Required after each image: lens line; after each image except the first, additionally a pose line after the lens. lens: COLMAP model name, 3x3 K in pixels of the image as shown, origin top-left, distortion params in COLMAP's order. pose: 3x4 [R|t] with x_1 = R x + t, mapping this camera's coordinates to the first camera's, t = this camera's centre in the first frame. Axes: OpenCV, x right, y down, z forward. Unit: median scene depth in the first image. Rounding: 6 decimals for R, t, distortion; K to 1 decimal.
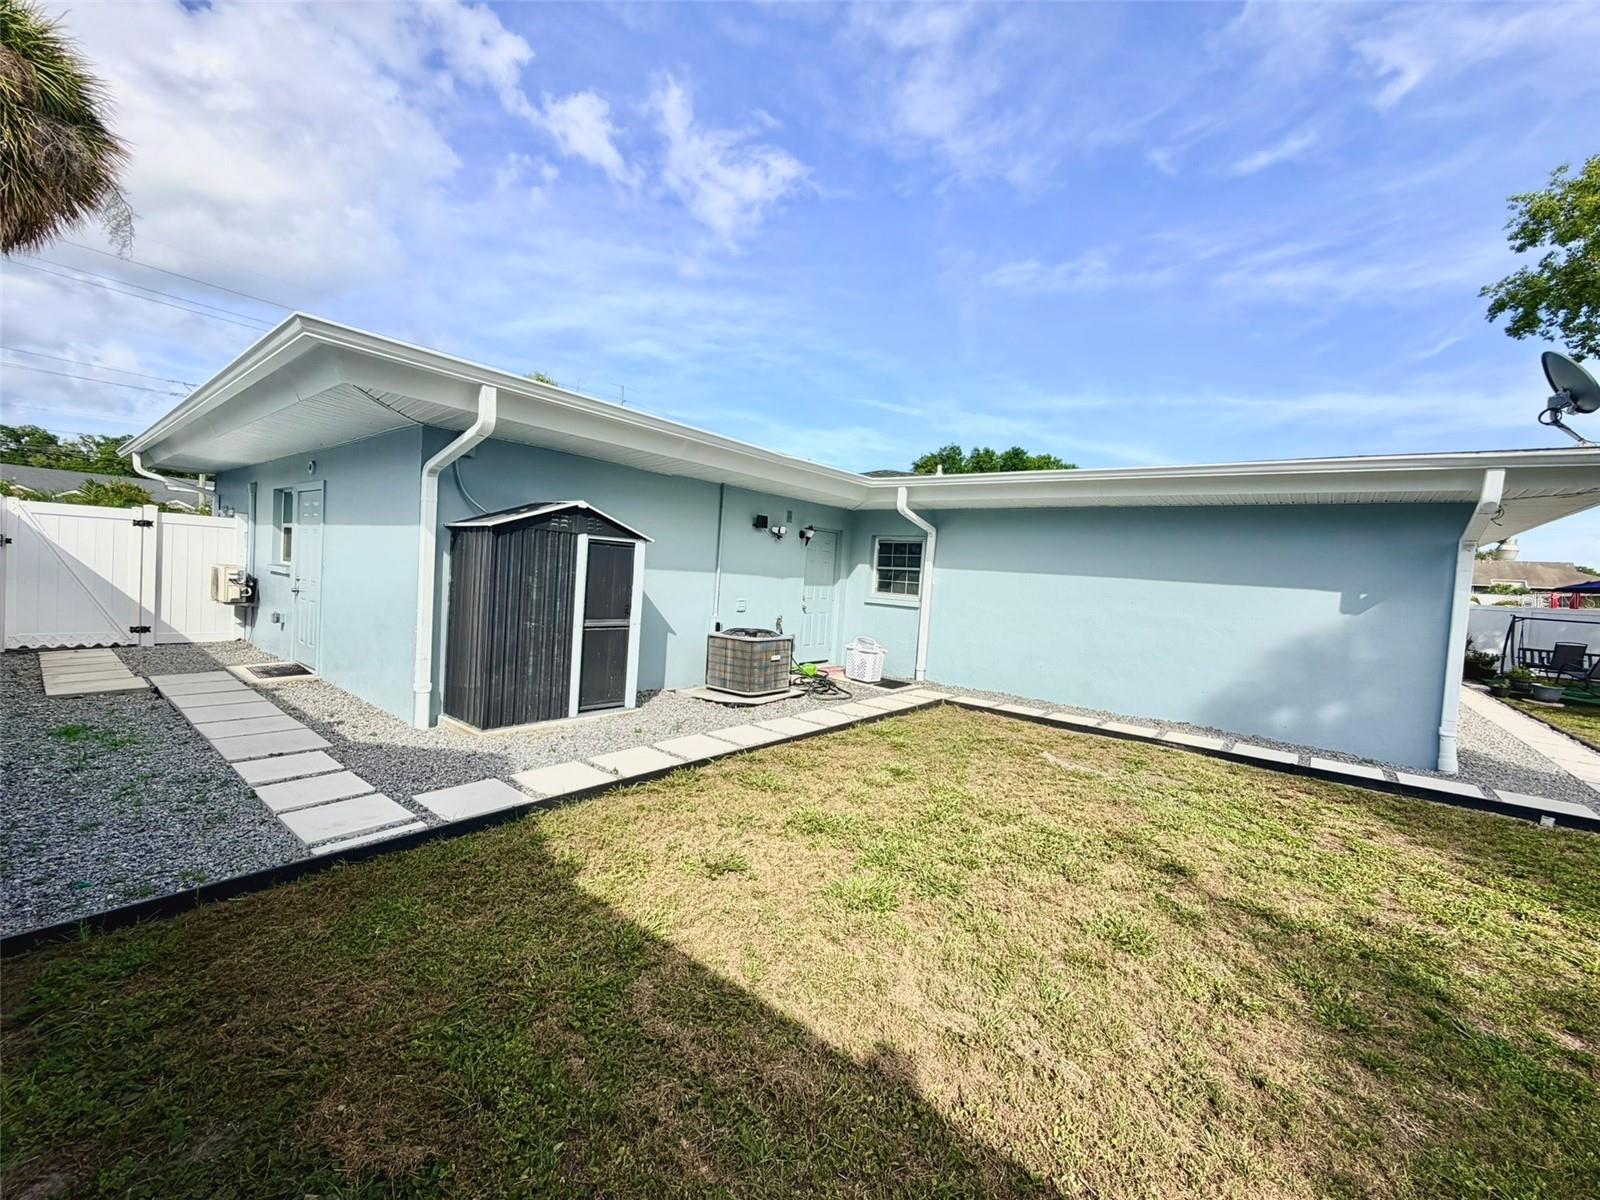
lens RADIAL K [[640.8, 0, 790.7], [0, 640.8, 597.1], [0, 0, 1]] dist [0.002380, 0.000986]
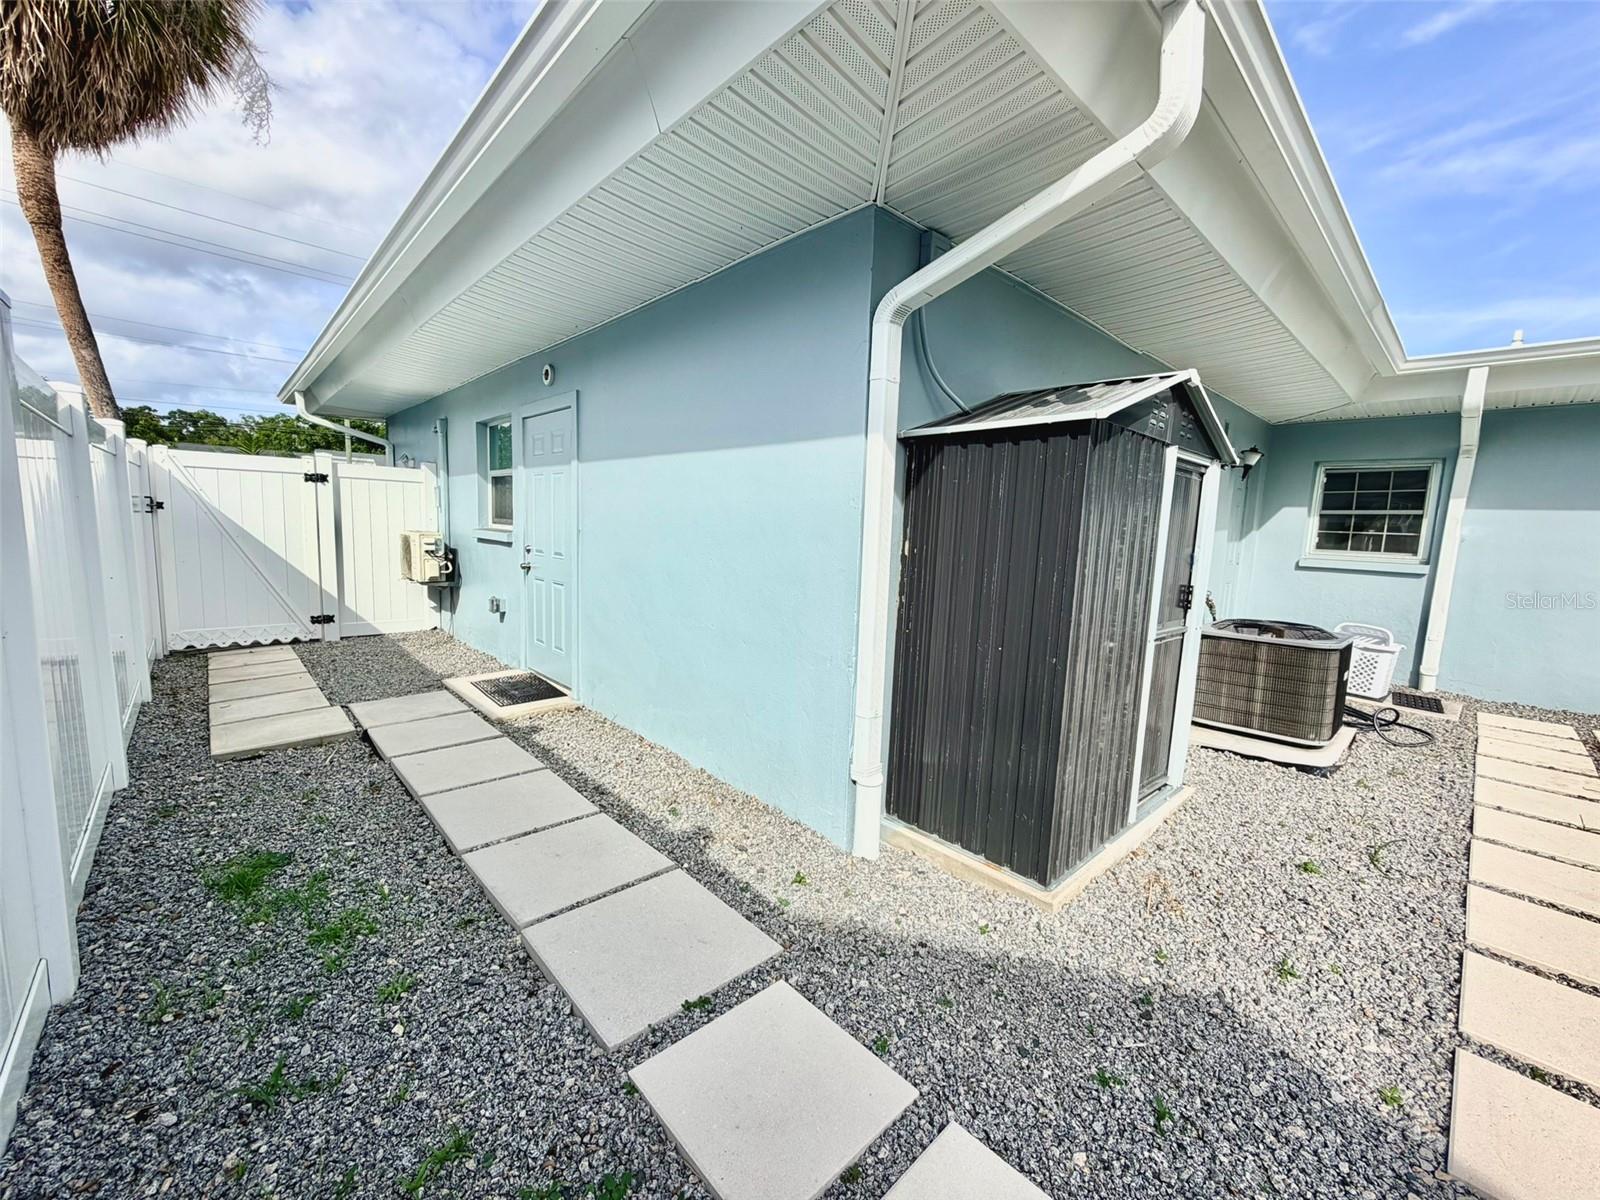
lens RADIAL K [[640.8, 0, 802.8], [0, 640.8, 601.3], [0, 0, 1]] dist [0.002380, 0.000986]
pose [[0.991452, -0.009340, -0.130139, -0.365906], [0.019153, 0.997048, 0.074360, -0.017606], [0.129060, -0.076217, 0.988703, 0.339160]]
